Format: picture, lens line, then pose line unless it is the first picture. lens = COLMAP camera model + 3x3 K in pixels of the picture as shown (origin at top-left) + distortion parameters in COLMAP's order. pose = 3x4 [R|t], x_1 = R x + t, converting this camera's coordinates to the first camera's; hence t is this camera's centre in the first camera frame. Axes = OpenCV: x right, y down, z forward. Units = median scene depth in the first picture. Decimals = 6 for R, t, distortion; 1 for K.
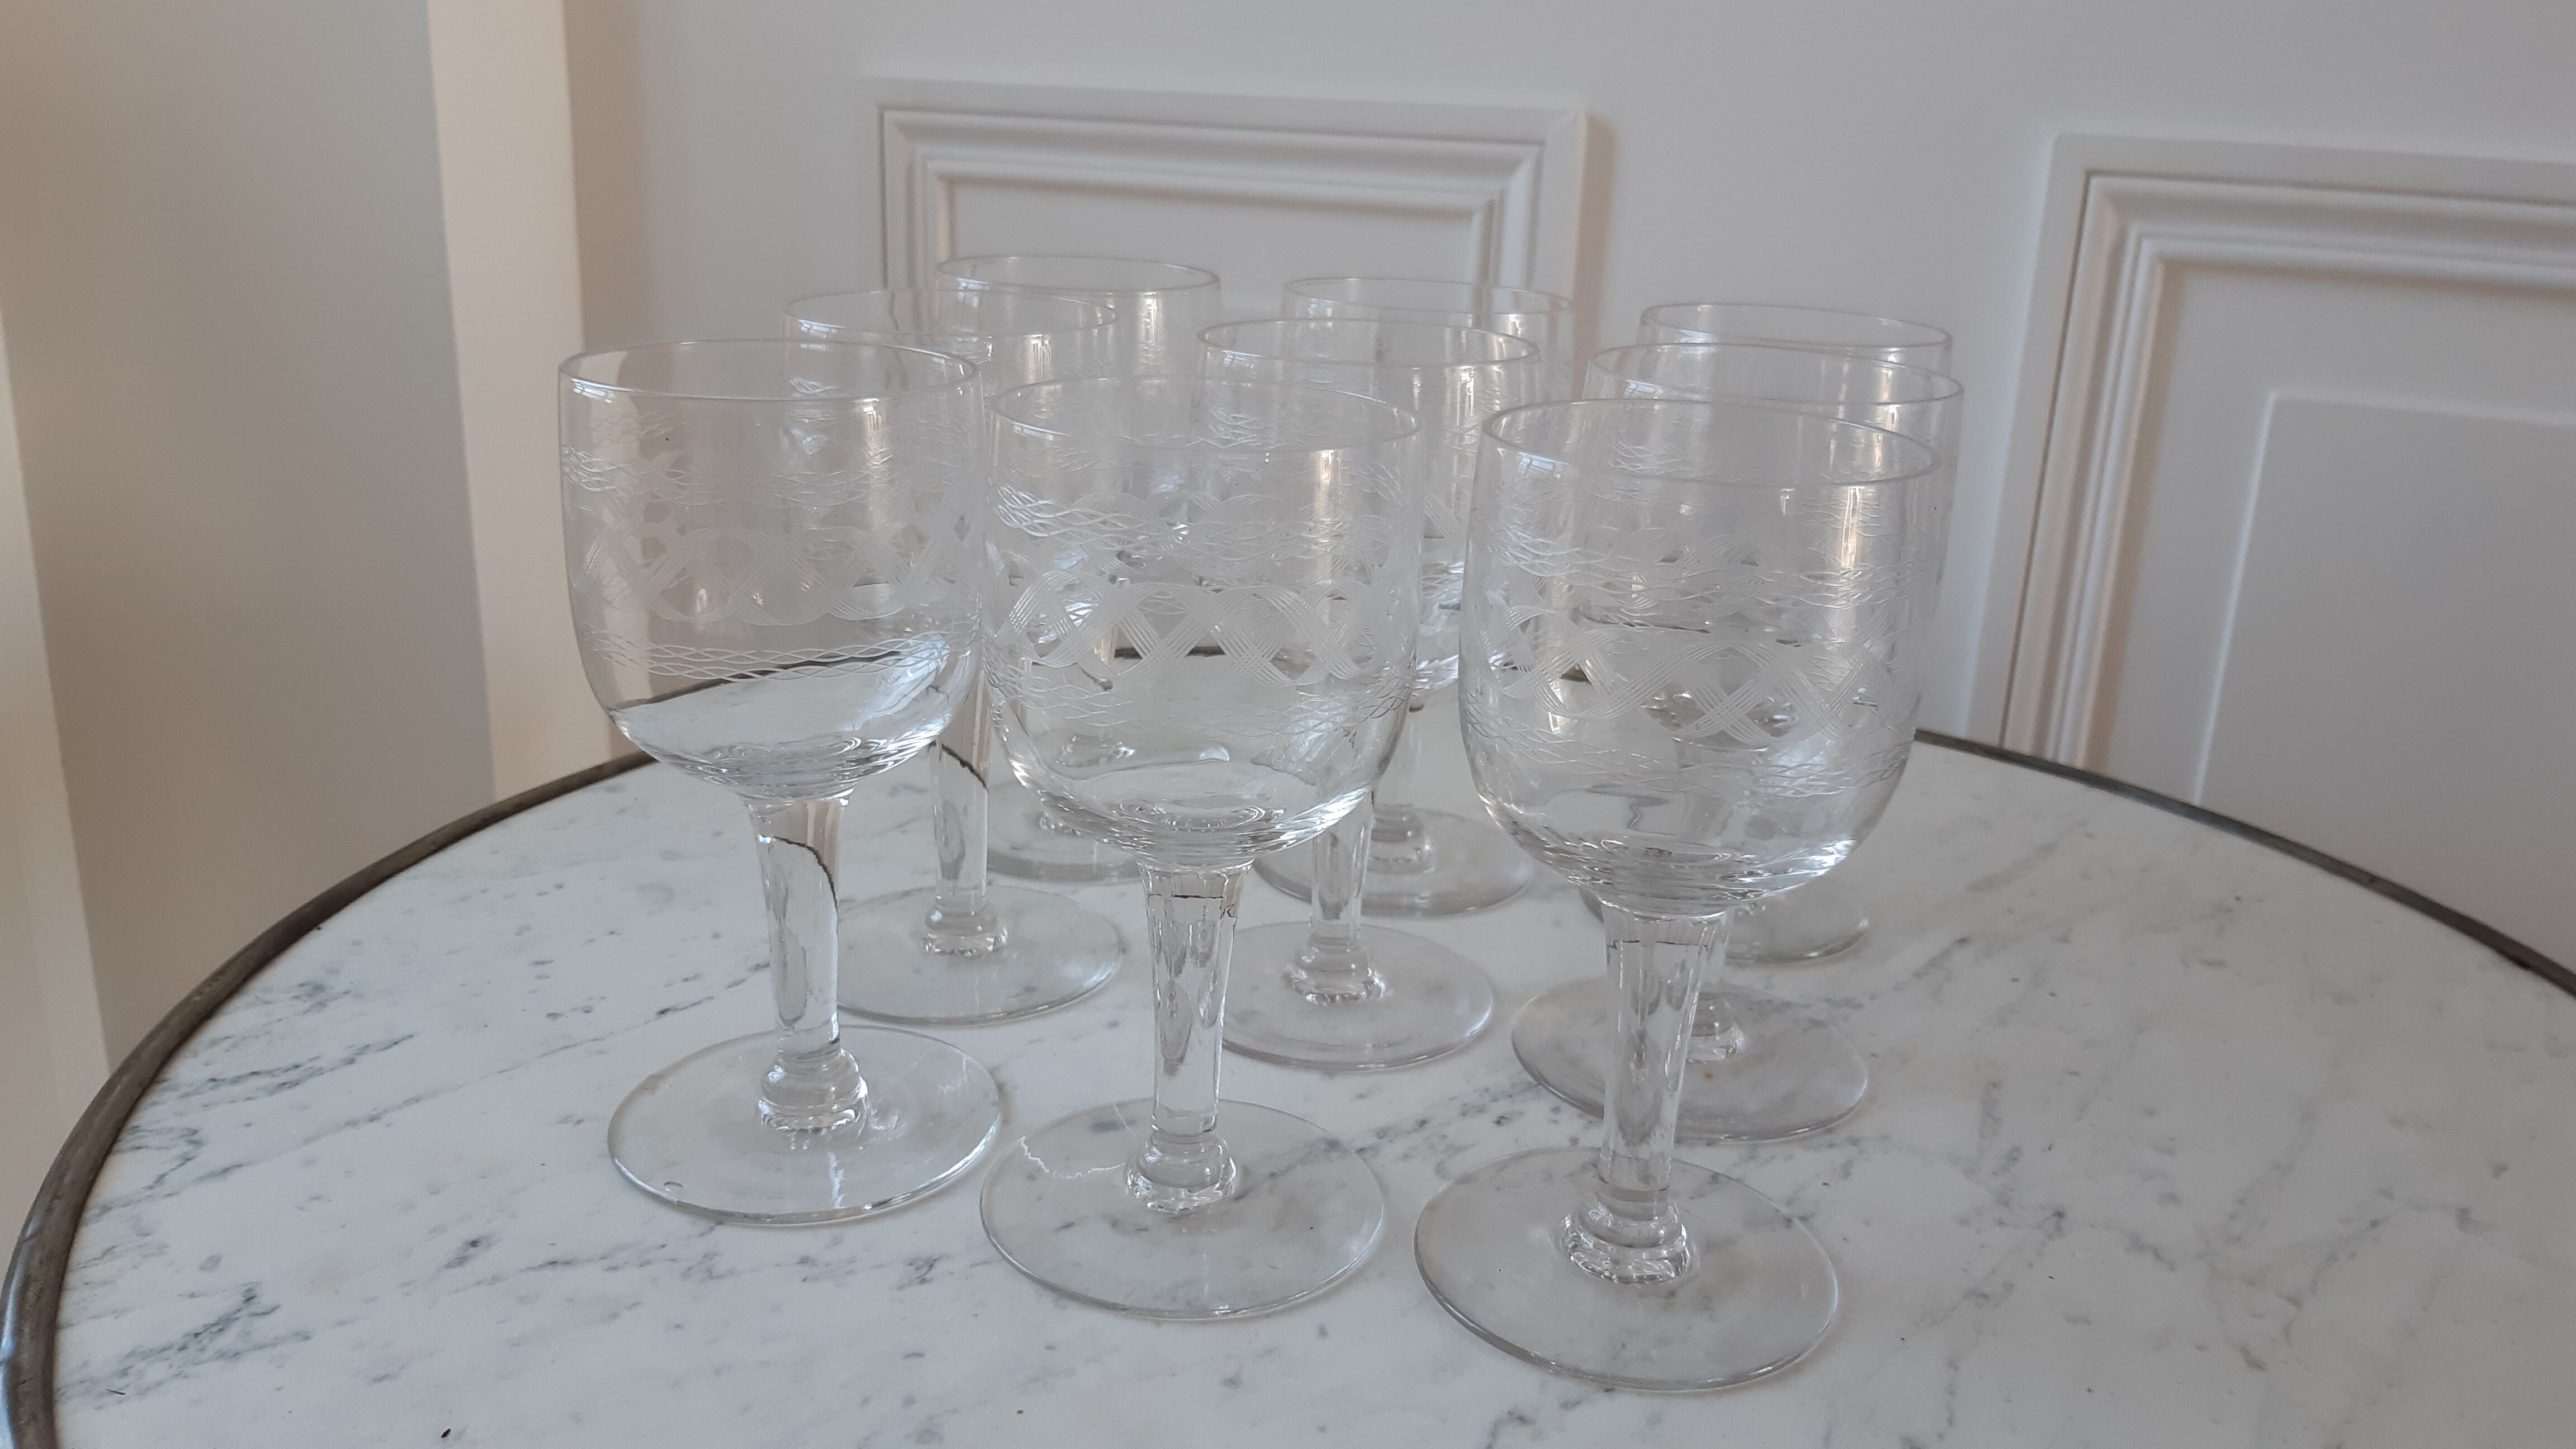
lens RADIAL K [[2050.3, 0, 1273.9], [0, 2050.3, 766.5], [0, 0, 1]] dist [0.030566, -0.096546]
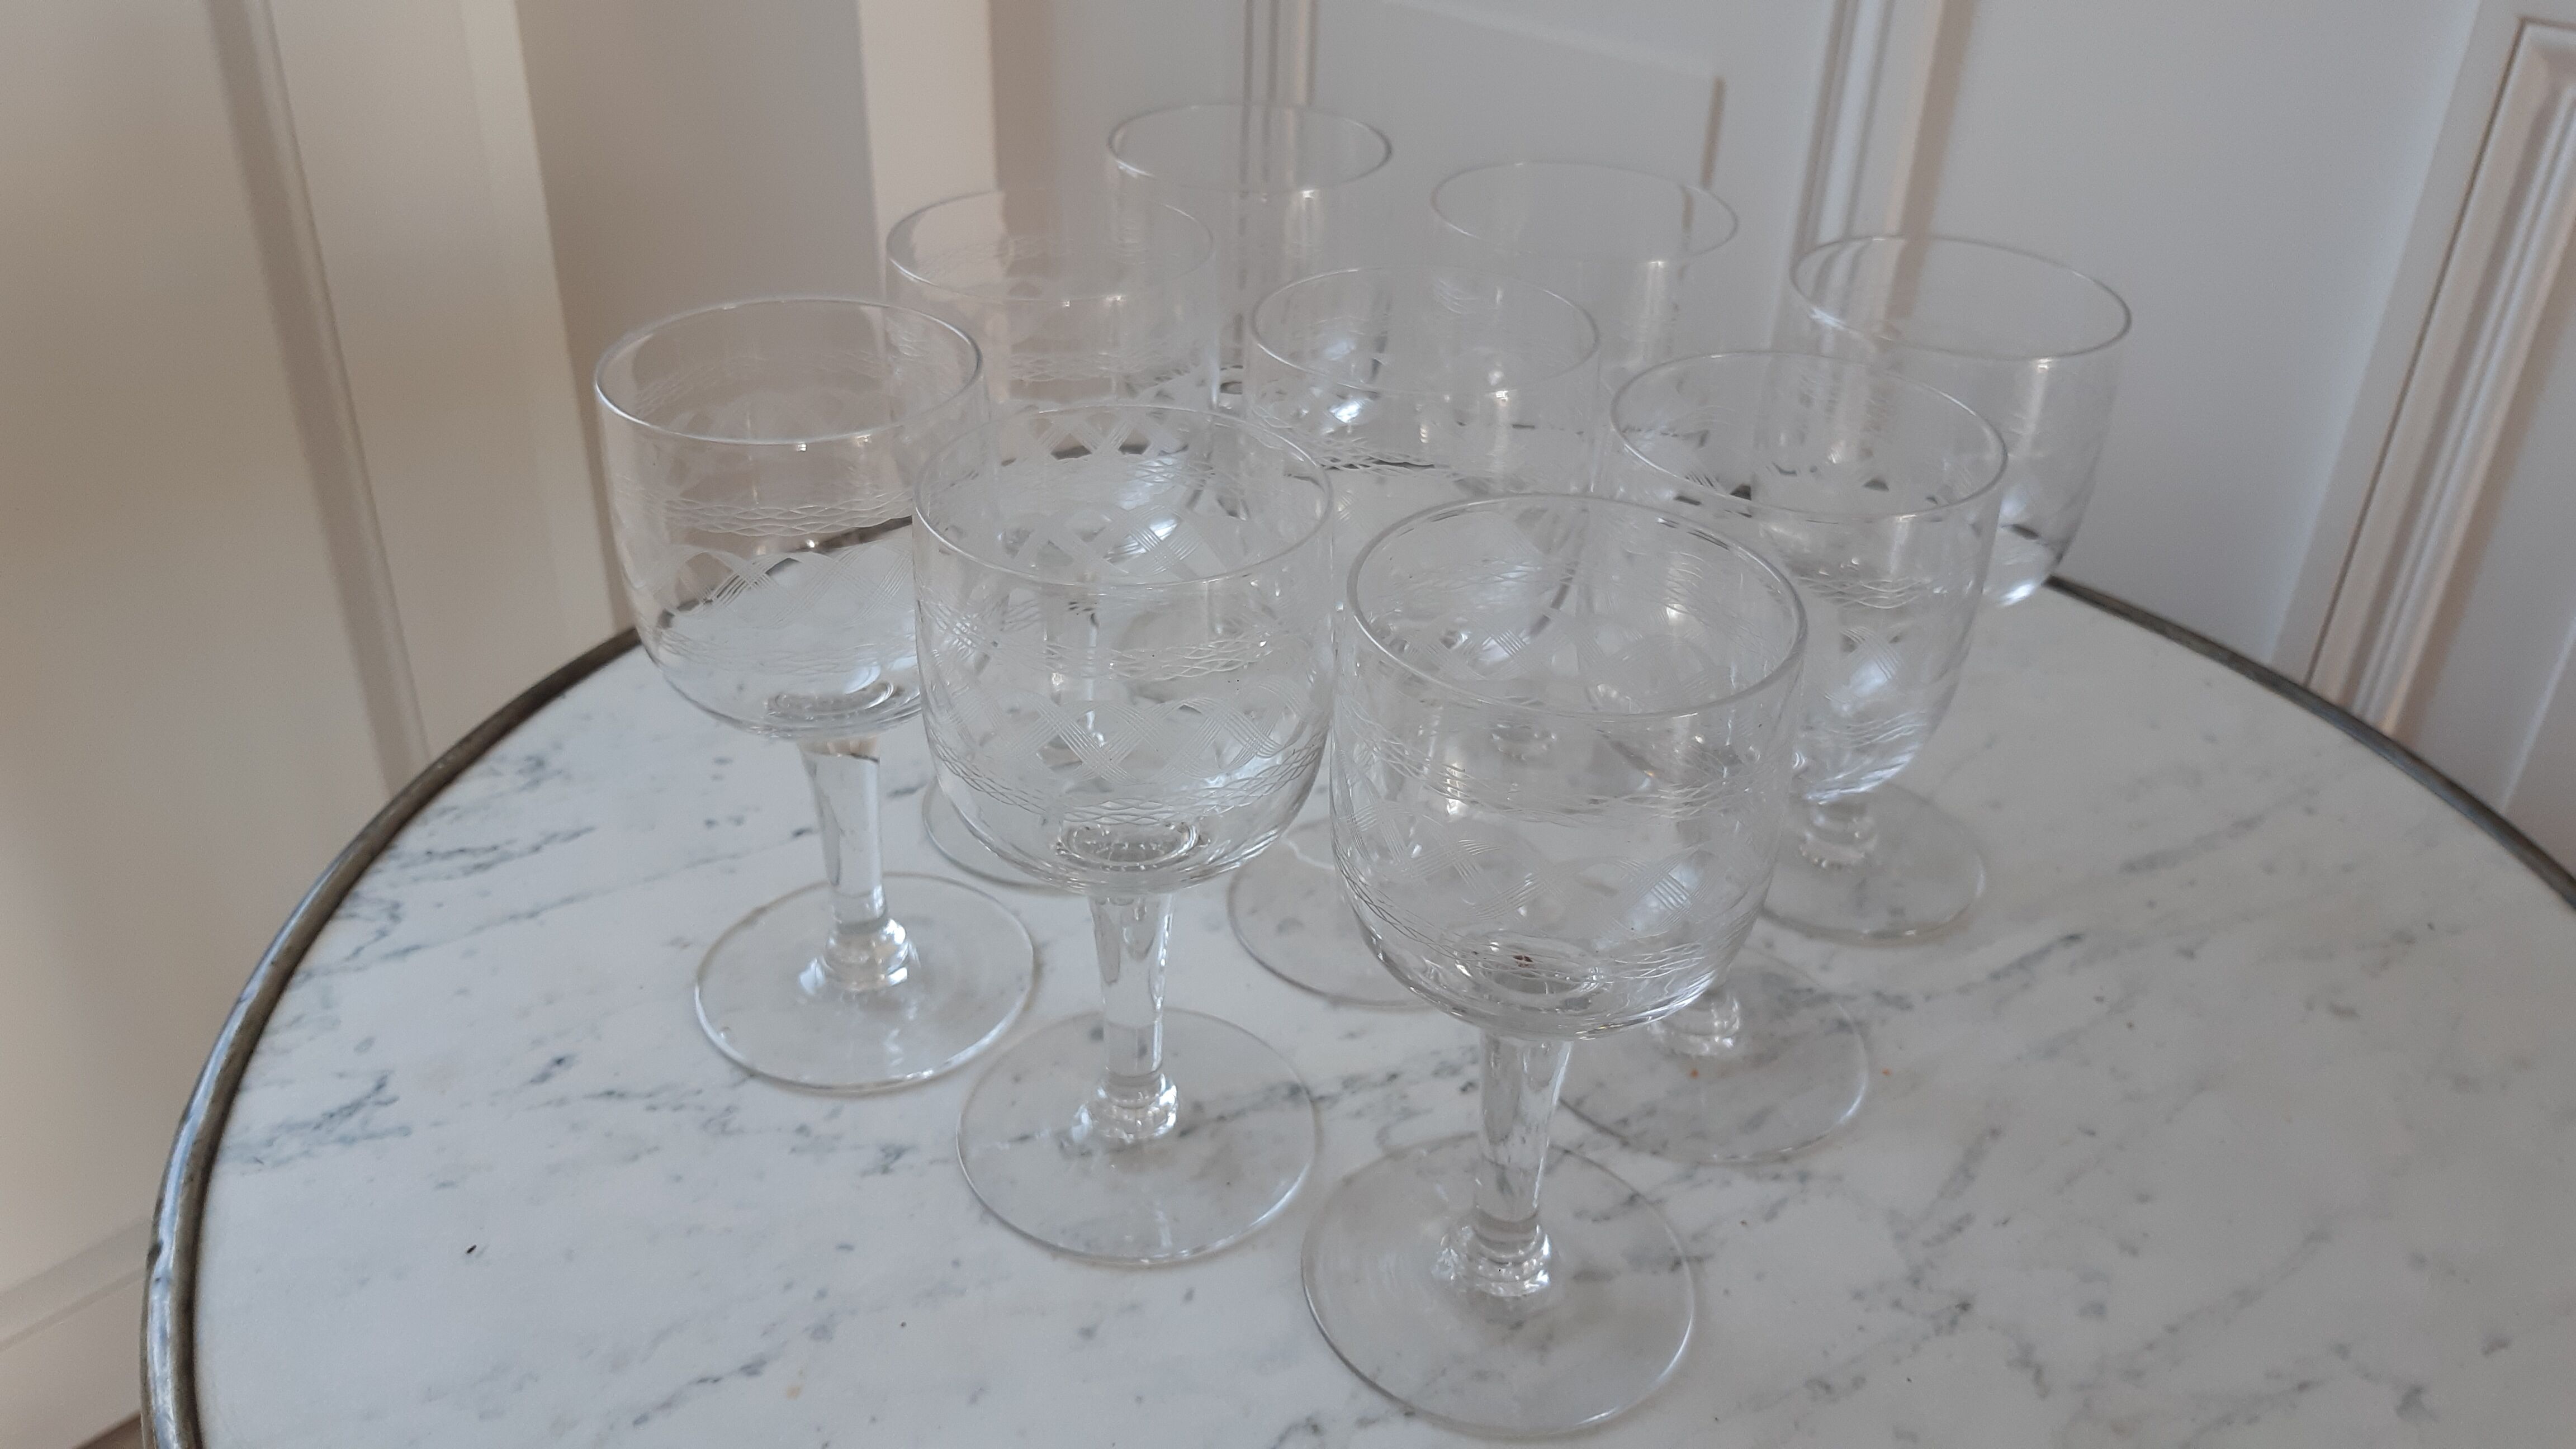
lens RADIAL K [[2050.3, 0, 1276.0], [0, 2050.3, 745.0], [0, 0, 1]] dist [0.030566, -0.096546]
pose [[0.954304, 0.151469, -0.257605, 0.265555], [-0.088924, 0.966912, 0.239111, -0.245458], [0.285299, -0.205278, 0.936197, 0.019327]]
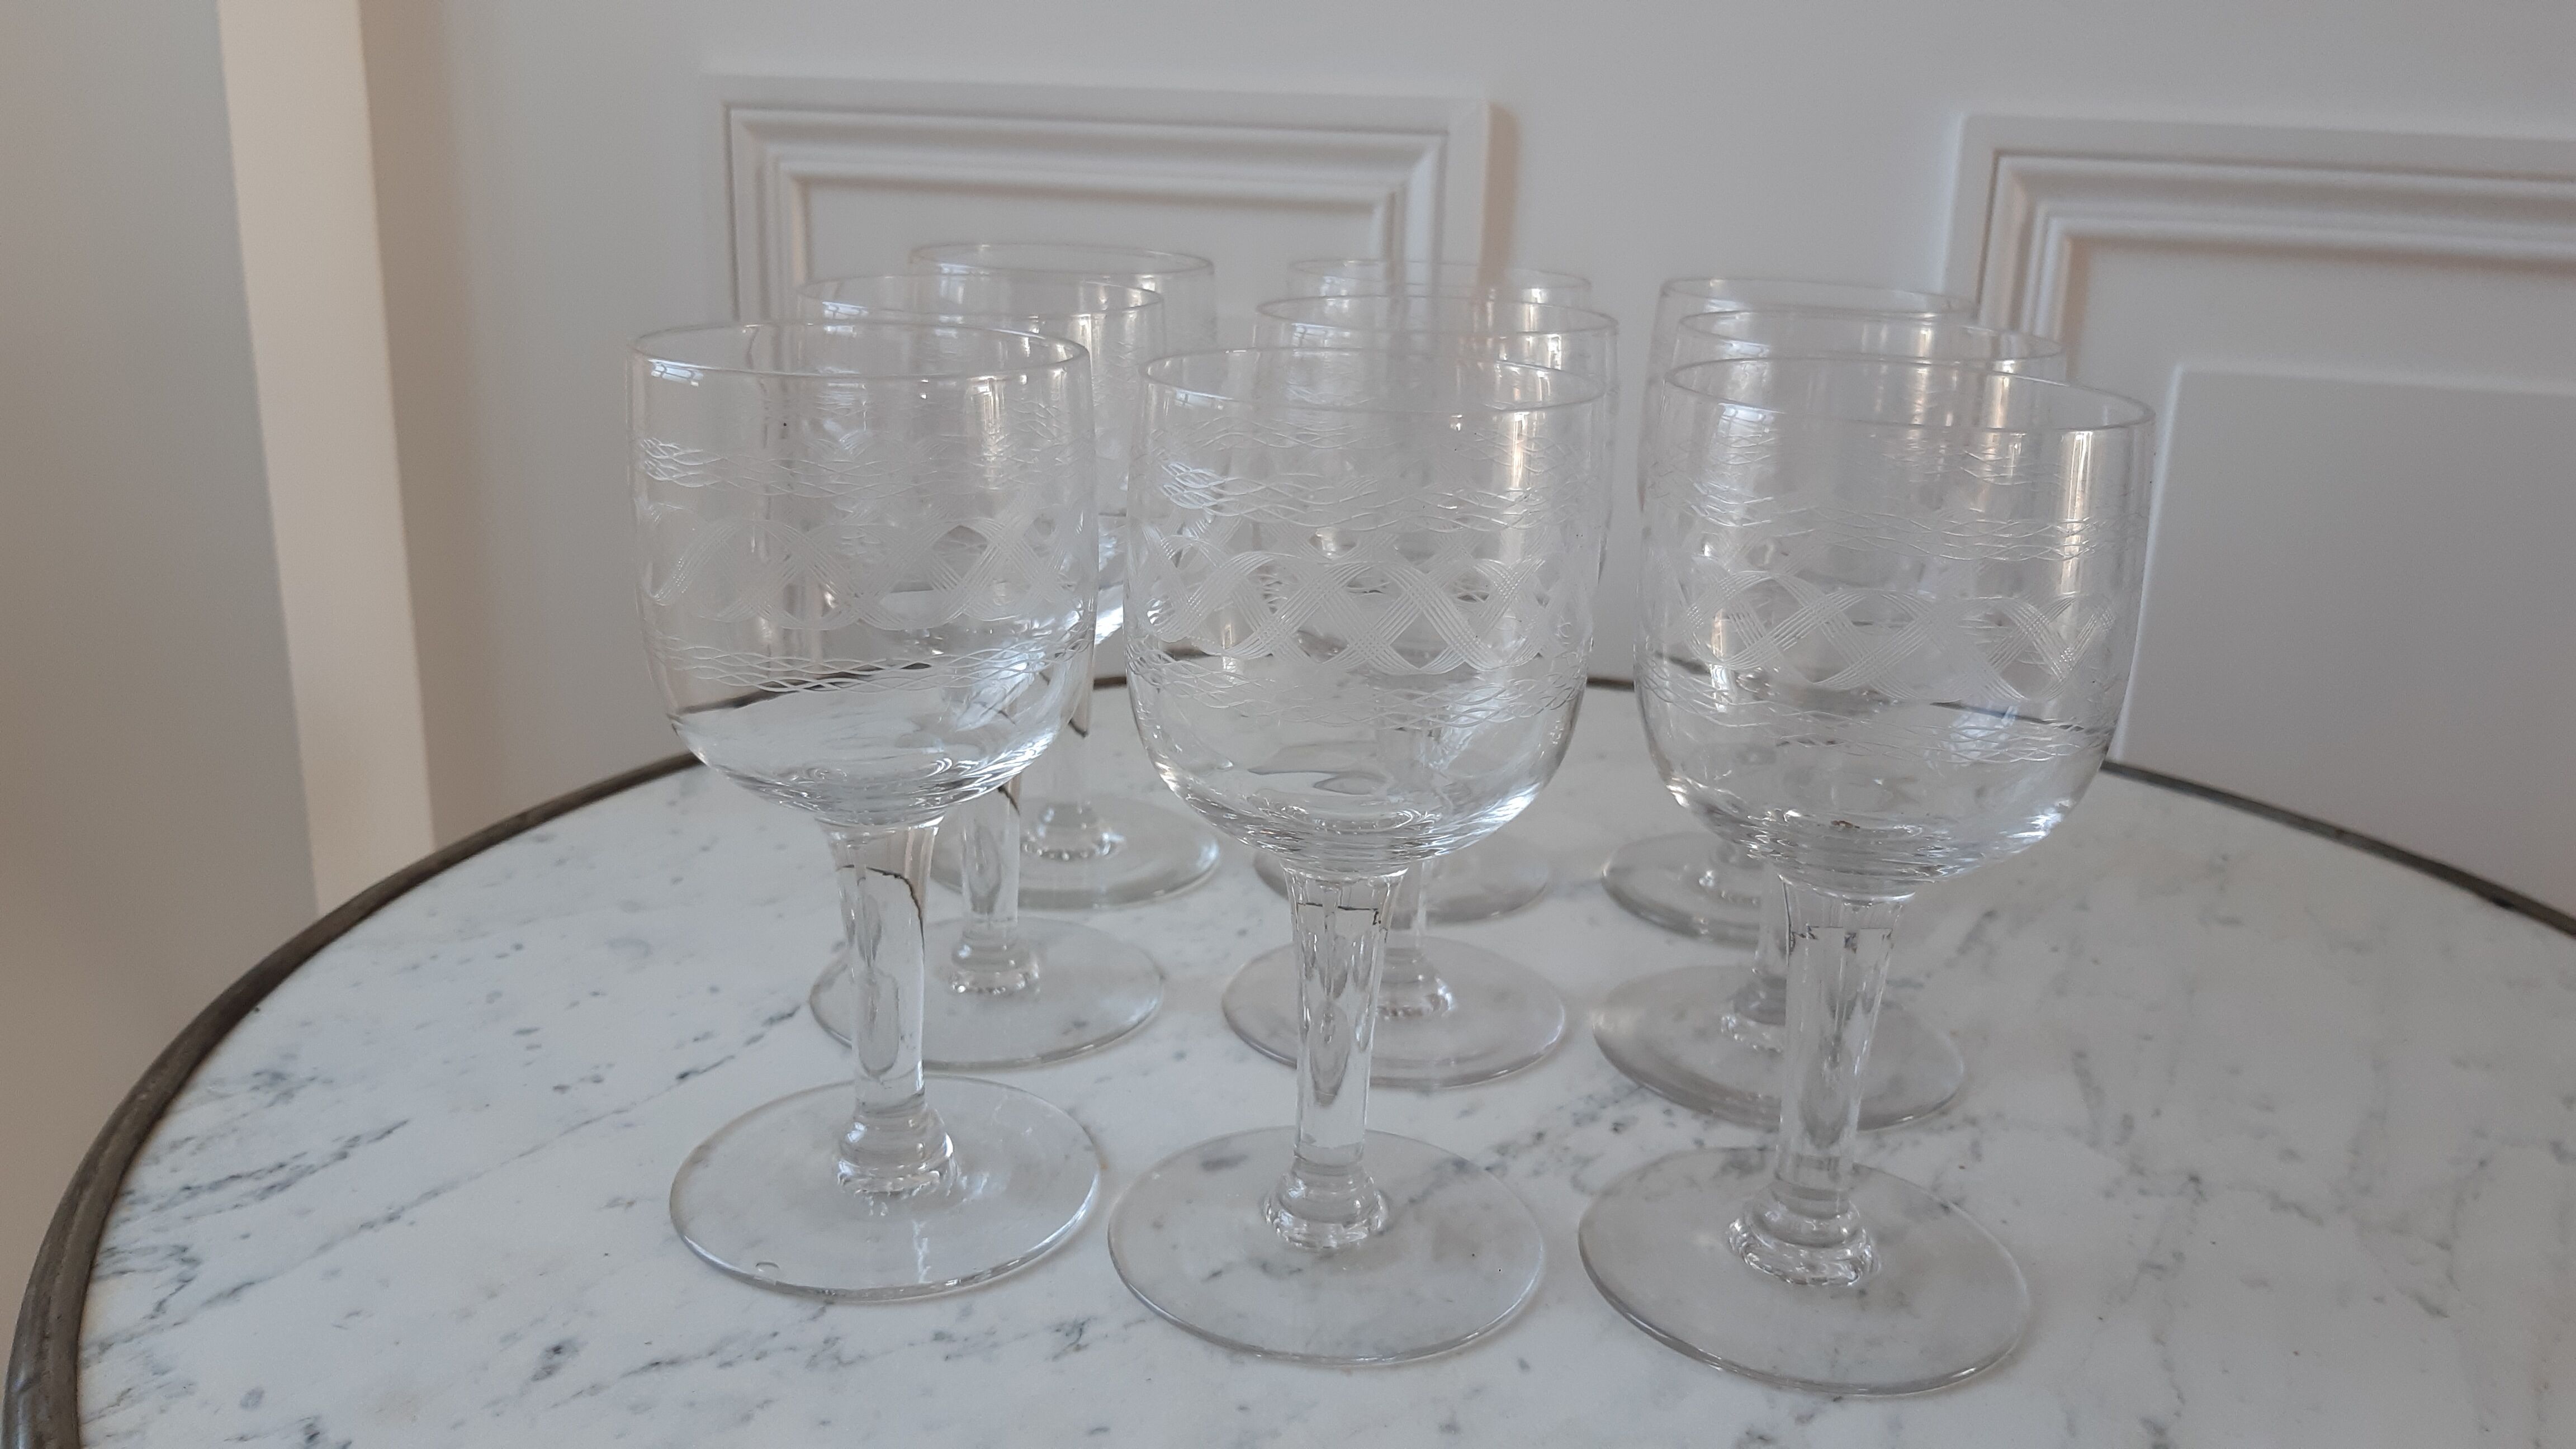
lens RADIAL K [[2050.3, 0, 1273.8], [0, 2050.3, 780.8], [0, 0, 1]] dist [0.030566, -0.096546]
pose [[0.989797, -0.051045, 0.133030, -0.168634], [0.051856, 0.998651, -0.002636, 0.006311], [-0.132716, 0.009508, 0.991108, 0.075542]]
